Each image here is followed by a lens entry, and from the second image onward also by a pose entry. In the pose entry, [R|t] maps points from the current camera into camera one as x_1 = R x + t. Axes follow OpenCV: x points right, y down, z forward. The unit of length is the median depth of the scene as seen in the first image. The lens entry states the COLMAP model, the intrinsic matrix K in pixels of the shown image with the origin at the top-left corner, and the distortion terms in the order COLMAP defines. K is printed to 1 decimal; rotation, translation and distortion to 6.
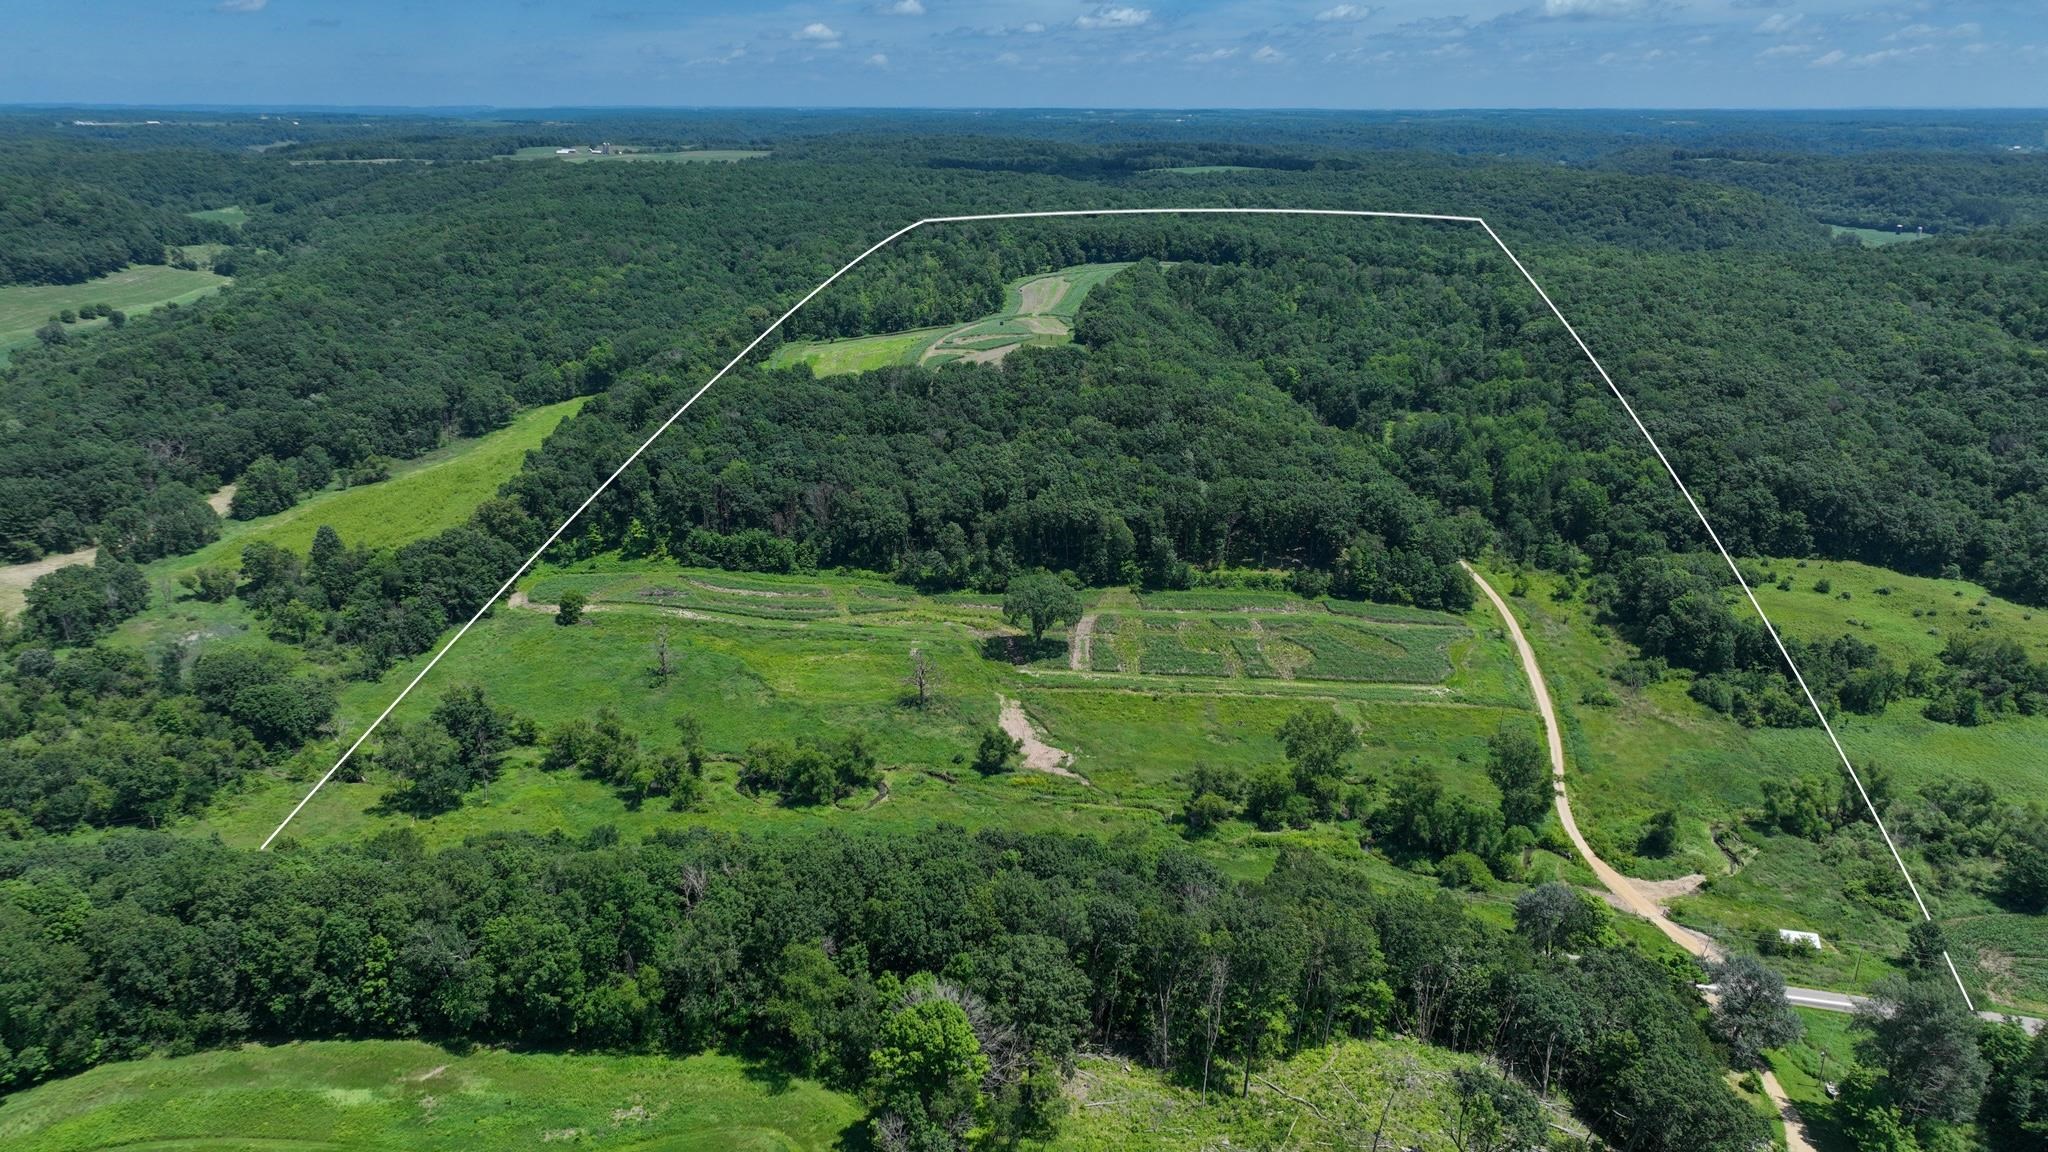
lens RADIAL K [[1439.3, 0, 1032.6], [0, 1439.3, 580.1], [0, 0, 1]] dist [-0.001931, 0.022892]
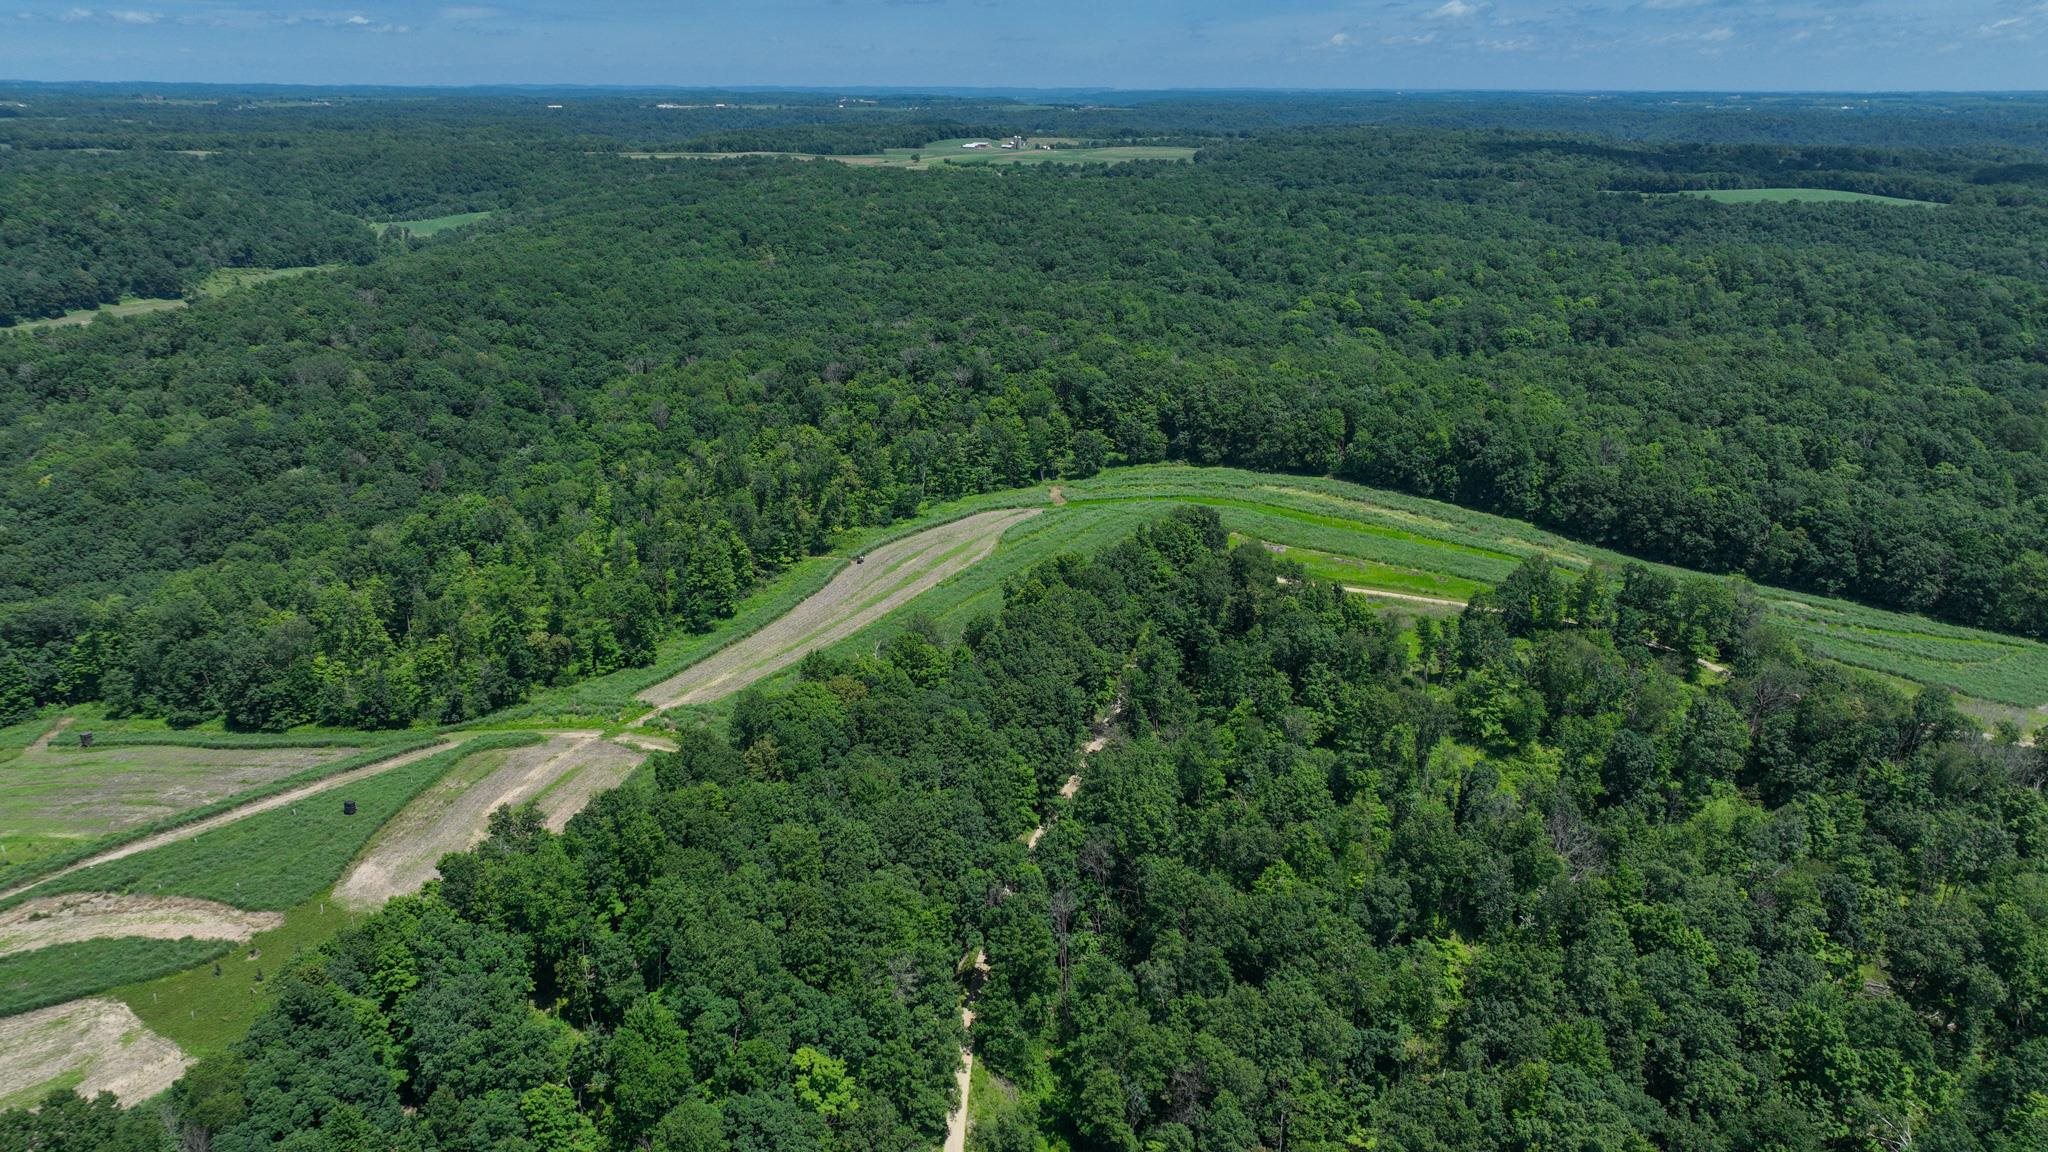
lens RADIAL K [[1439.3, 0, 1023.9], [0, 1439.3, 578.0], [0, 0, 1]] dist [-0.001931, 0.022892]
pose [[0.916187, 0.133033, -0.378025, 0.074839], [-0.129228, 0.990978, 0.035542, -0.083486], [0.379343, 0.016289, 0.925113, 0.241728]]
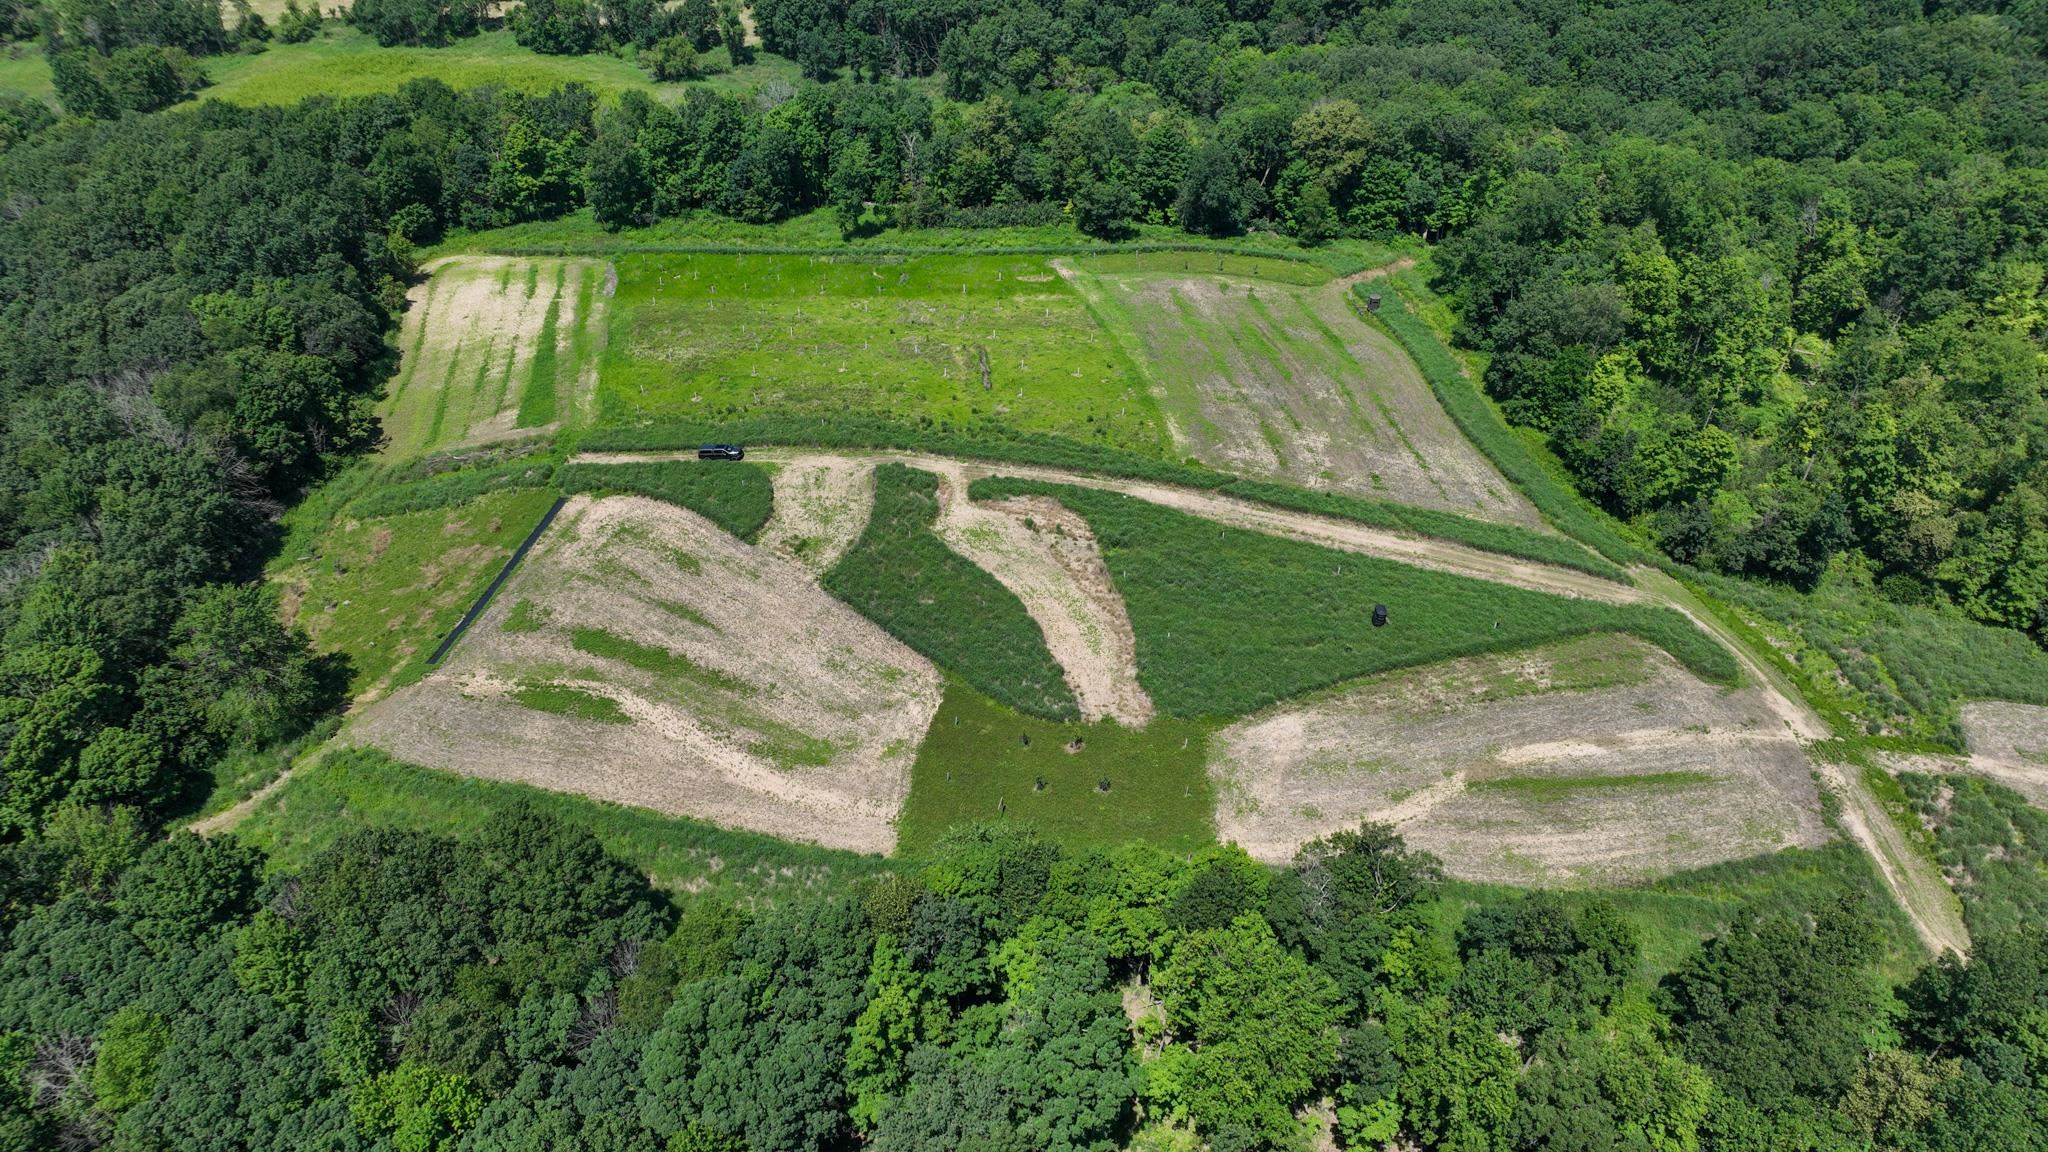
lens RADIAL K [[1439.3, 0, 1026.8], [0, 1439.3, 575.6], [0, 0, 1]] dist [-0.001931, 0.022892]
pose [[-0.029293, 0.656197, -0.754020, 0.046349], [-0.320022, 0.708482, 0.628999, -0.098016], [0.946957, 0.259728, 0.189244, 0.289142]]
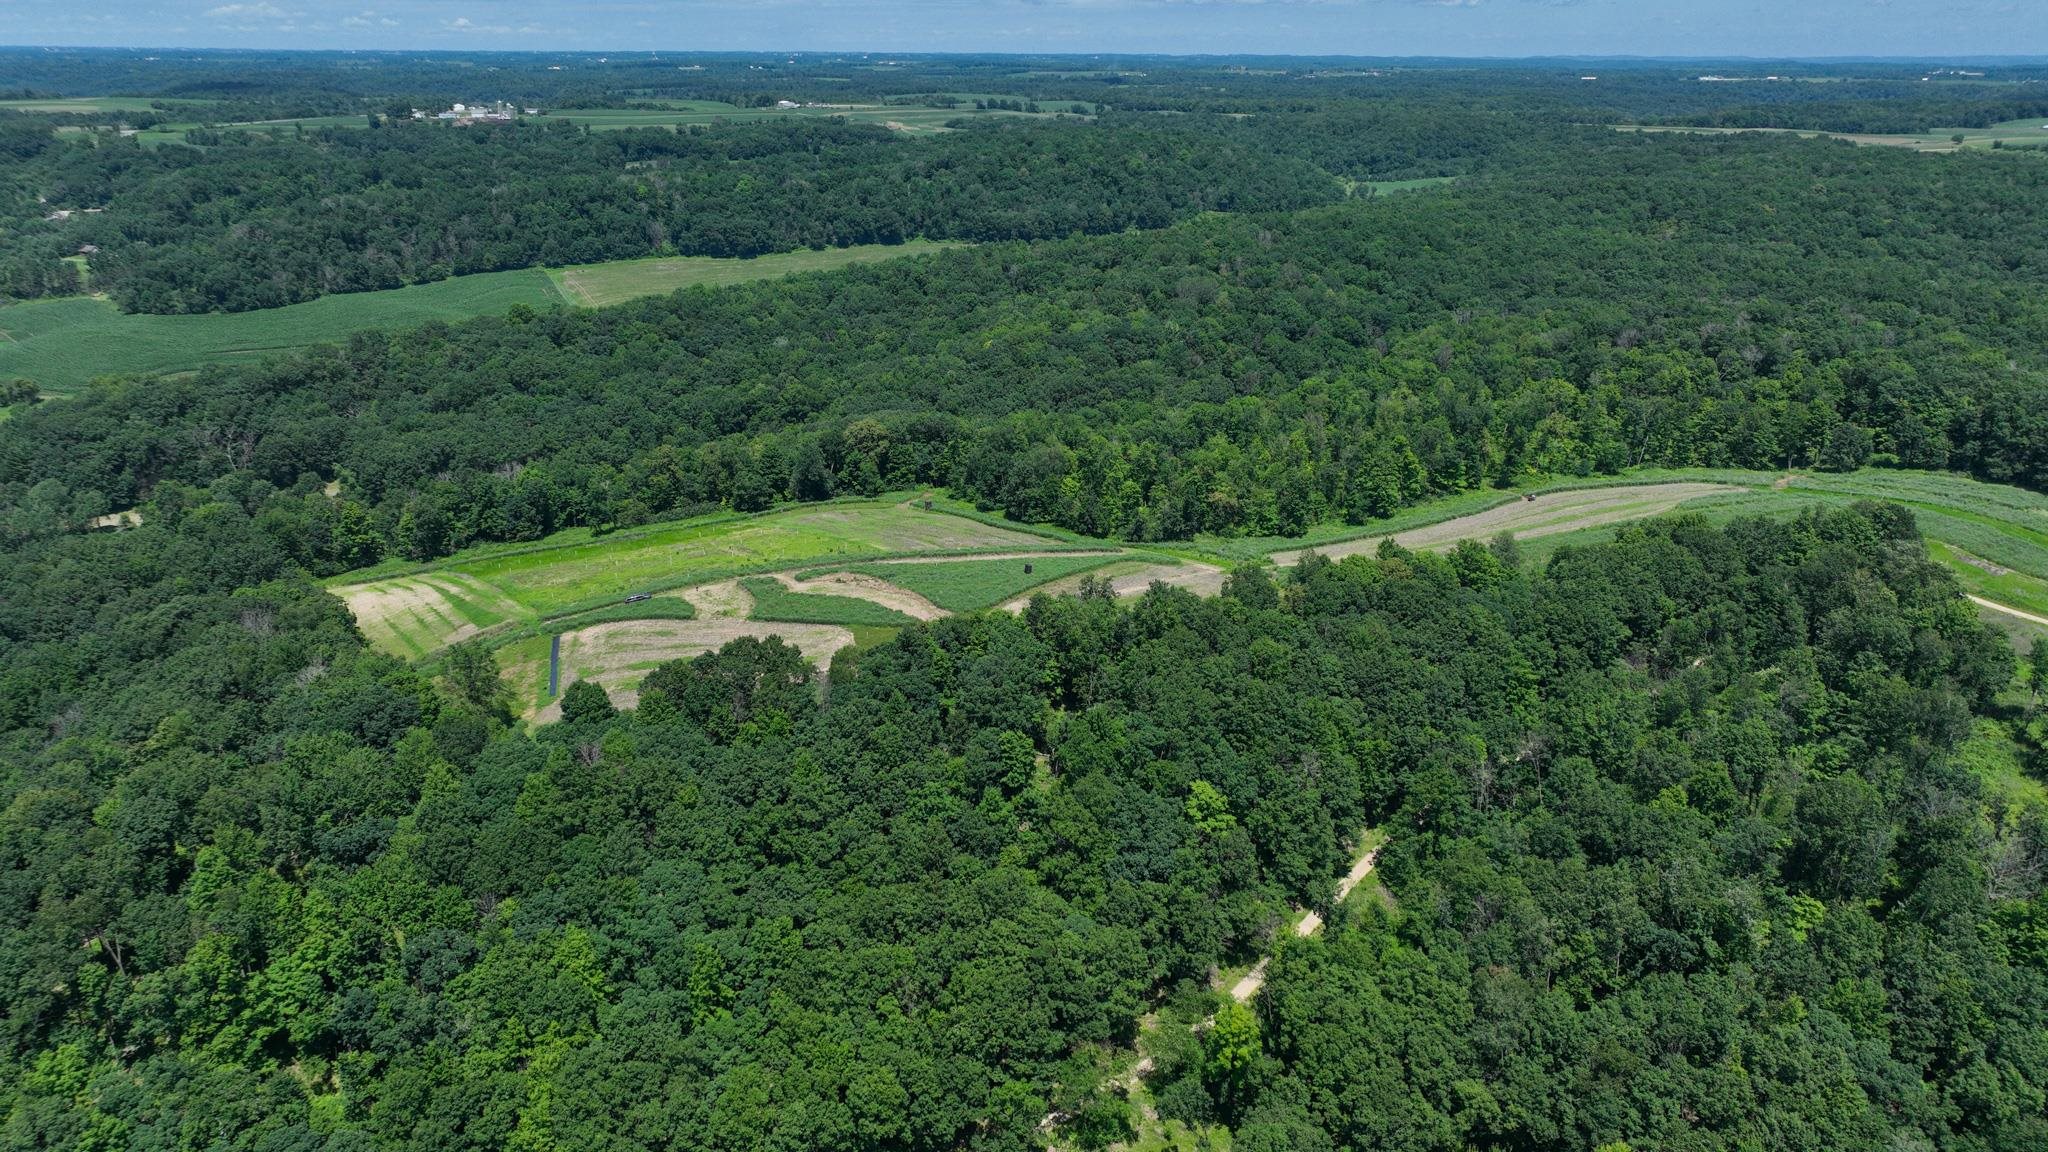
lens RADIAL K [[1439.3, 0, 1027.7], [0, 1439.3, 572.8], [0, 0, 1]] dist [-0.001931, 0.022892]
pose [[0.472802, 0.302512, -0.827614, 0.114962], [-0.281486, 0.941863, 0.183465, -0.083652], [0.834999, 0.146219, 0.530468, 0.241823]]
